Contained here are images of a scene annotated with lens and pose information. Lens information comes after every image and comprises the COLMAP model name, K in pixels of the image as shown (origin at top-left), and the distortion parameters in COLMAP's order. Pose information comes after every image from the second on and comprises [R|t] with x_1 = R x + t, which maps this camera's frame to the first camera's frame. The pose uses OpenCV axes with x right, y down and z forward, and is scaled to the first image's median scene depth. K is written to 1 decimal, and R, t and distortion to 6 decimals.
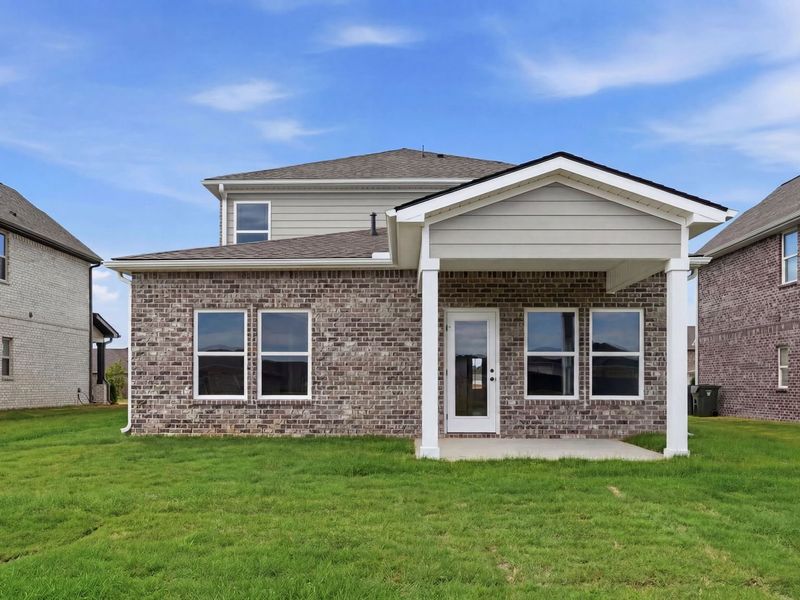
lens RADIAL K [[698.2, 0, 392.3], [0, 698.2, 386.1], [0, 0, 1]] dist [0.000125, -0.002931]
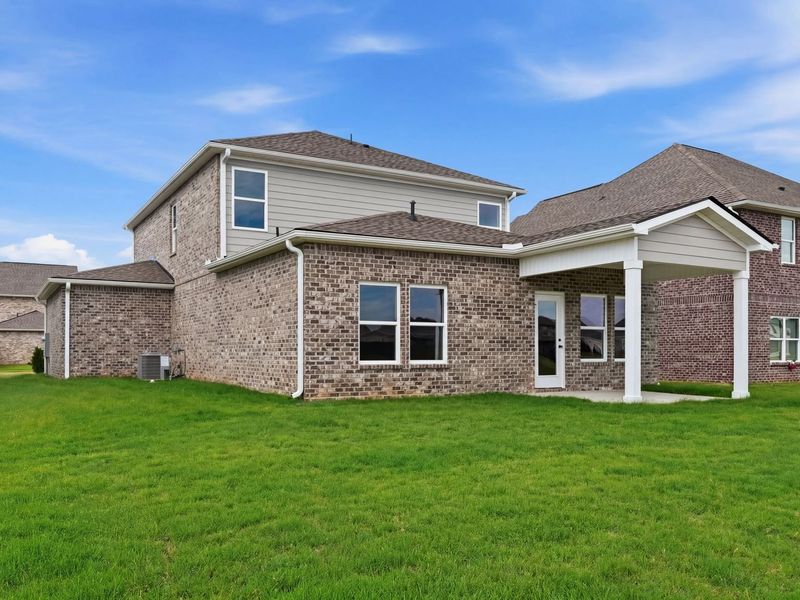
lens RADIAL K [[695.4, 0, 399.2], [0, 695.4, 348.2], [0, 0, 1]] dist [0.001449, -0.001495]
pose [[0.849733, 0.001056, 0.527213, -0.802145], [0.002548, 0.999978, -0.006110, 0.000299], [-0.527208, 0.006535, 0.849711, 0.052532]]
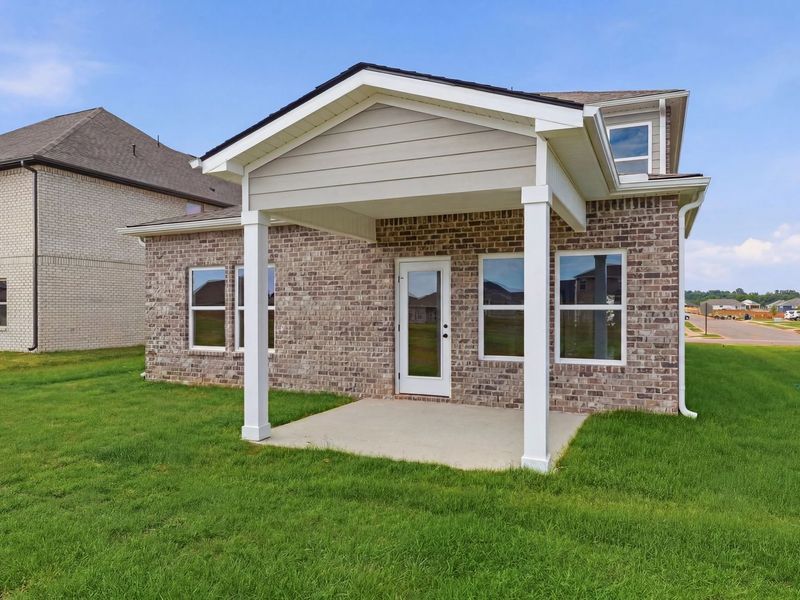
lens RADIAL K [[569.6, 0, 398.6], [0, 569.6, 307.5], [0, 0, 1]] dist [0.004271, 0.001186]
pose [[0.916799, -0.003741, -0.399332, 0.379551], [0.002724, 0.999991, -0.003115, -0.044334], [0.399341, 0.001768, 0.916801, 0.312305]]
